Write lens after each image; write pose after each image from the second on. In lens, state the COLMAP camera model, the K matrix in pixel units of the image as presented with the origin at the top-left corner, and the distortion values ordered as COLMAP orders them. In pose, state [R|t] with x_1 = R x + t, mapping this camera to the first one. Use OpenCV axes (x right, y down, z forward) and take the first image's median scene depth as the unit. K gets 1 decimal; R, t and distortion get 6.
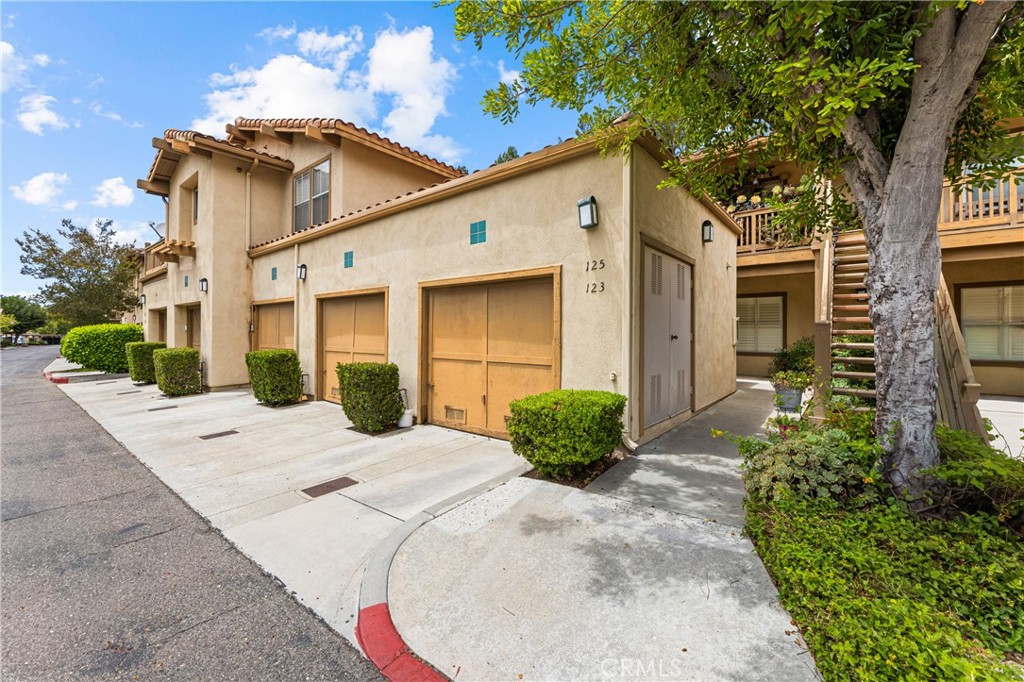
lens RADIAL K [[413.2, 0, 512.2], [0, 413.2, 327.1], [0, 0, 1]] dist [0.001352, 0.000175]
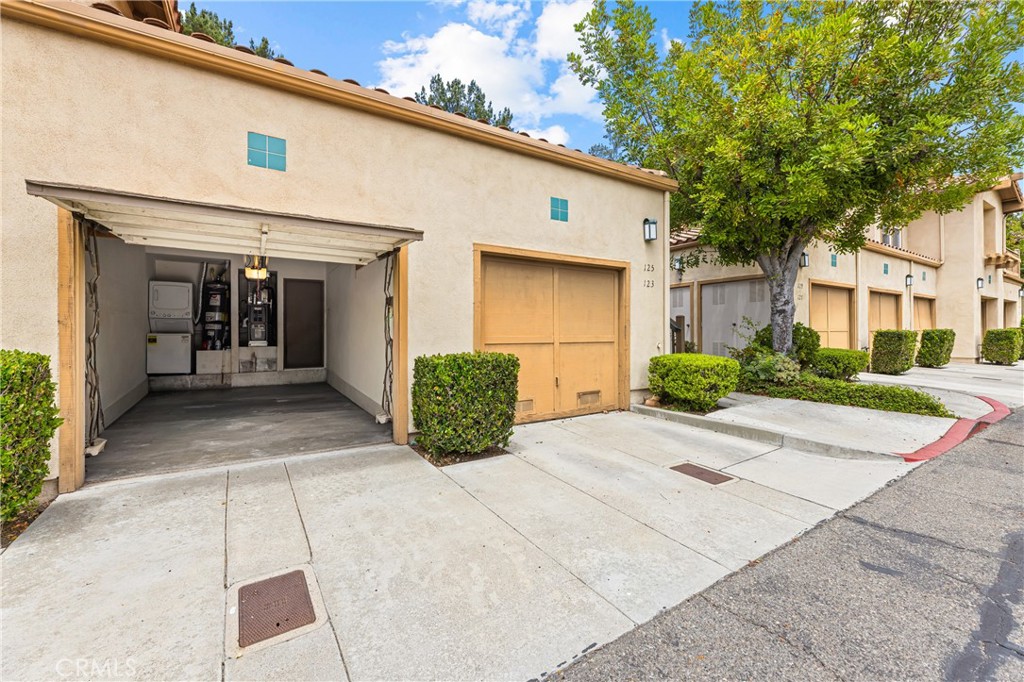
lens RADIAL K [[422.4, 0, 490.1], [0, 422.4, 333.9], [0, 0, 1]] dist [0.000230, -0.000048]
pose [[0.328728, -0.003068, 0.944419, -1.050259], [-0.007996, 0.999950, 0.006032, 0.056168], [-0.944391, -0.009535, 0.328687, 0.812226]]
